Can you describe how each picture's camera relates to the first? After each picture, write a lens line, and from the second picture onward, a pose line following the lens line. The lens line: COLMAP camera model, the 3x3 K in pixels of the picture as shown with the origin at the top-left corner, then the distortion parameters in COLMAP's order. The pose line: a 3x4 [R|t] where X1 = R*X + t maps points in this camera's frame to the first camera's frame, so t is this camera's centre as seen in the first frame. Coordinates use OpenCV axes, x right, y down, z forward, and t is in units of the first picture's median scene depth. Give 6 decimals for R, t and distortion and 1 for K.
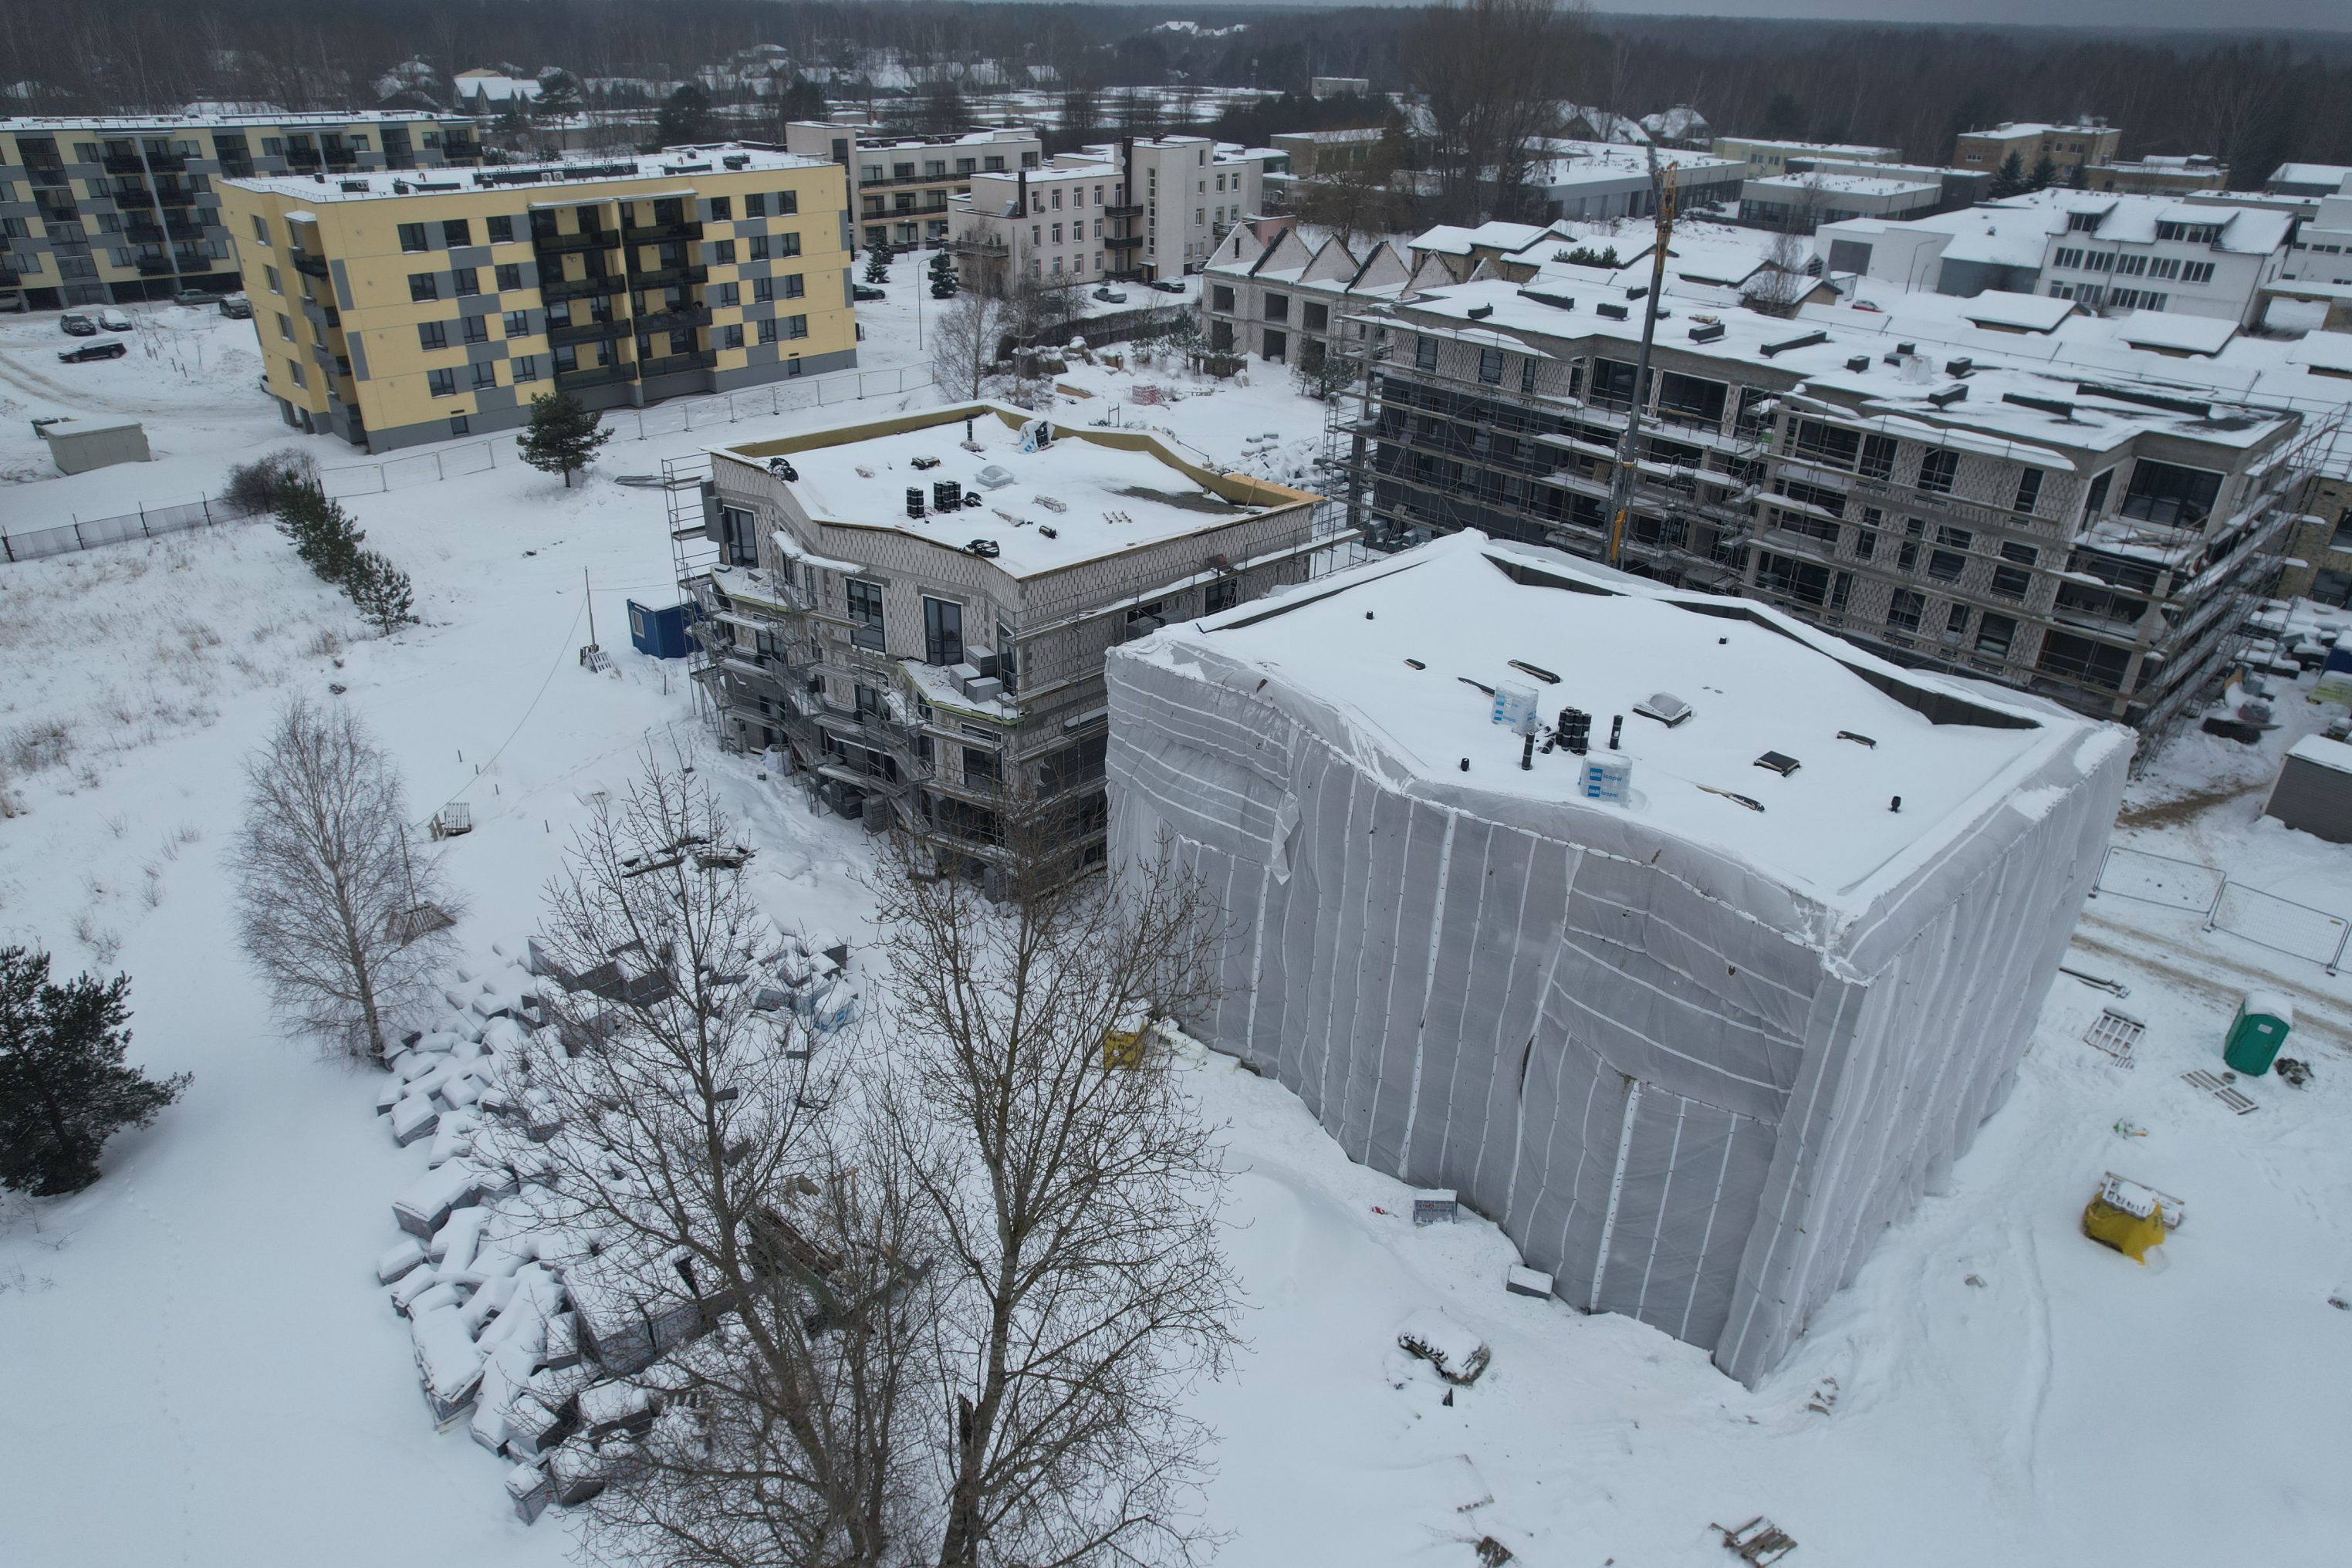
lens RADIAL K [[1516.2, 0, 1176.0], [0, 1516.2, 784.0], [0, 0, 1]] dist [-0.090230, 0.085558]
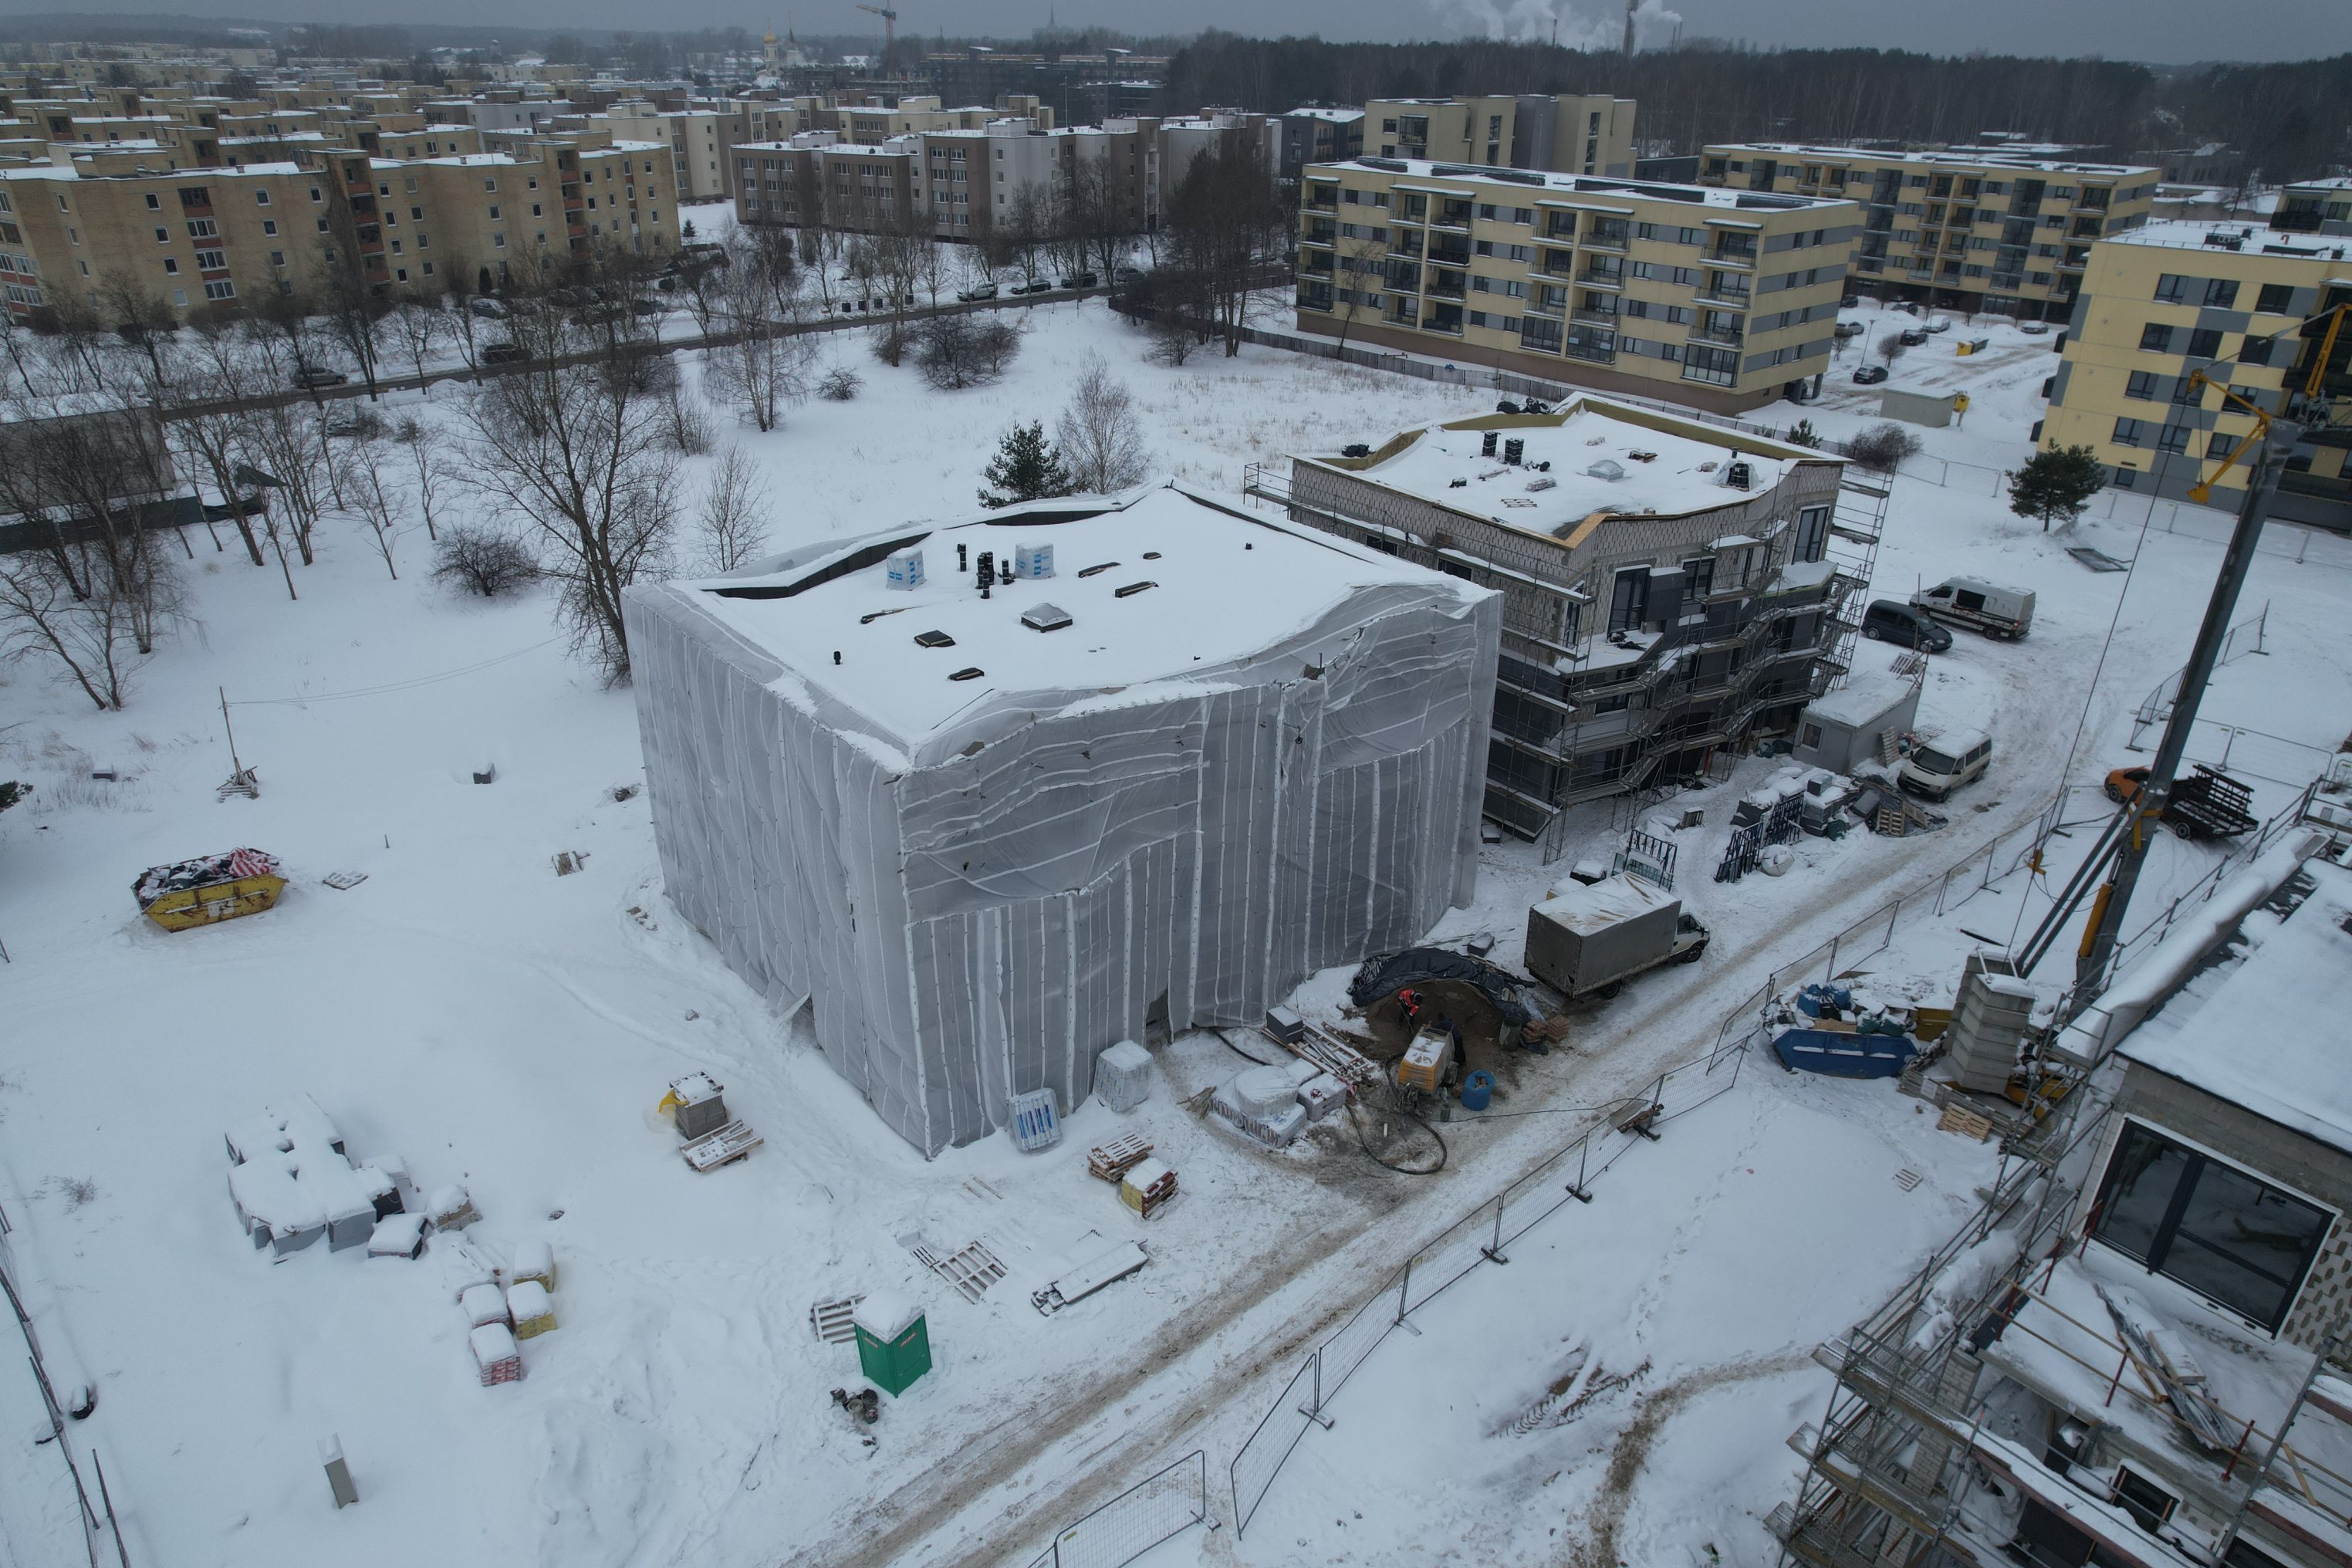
lens RADIAL K [[1516.2, 0, 1176.0], [0, 1516.2, 784.0], [0, 0, 1]] dist [-0.090230, 0.085558]
pose [[-0.066575, 0.430754, -0.900010, 0.371567], [-0.476996, 0.778523, 0.407893, -0.123198], [0.876380, 0.456457, 0.153638, 0.257182]]
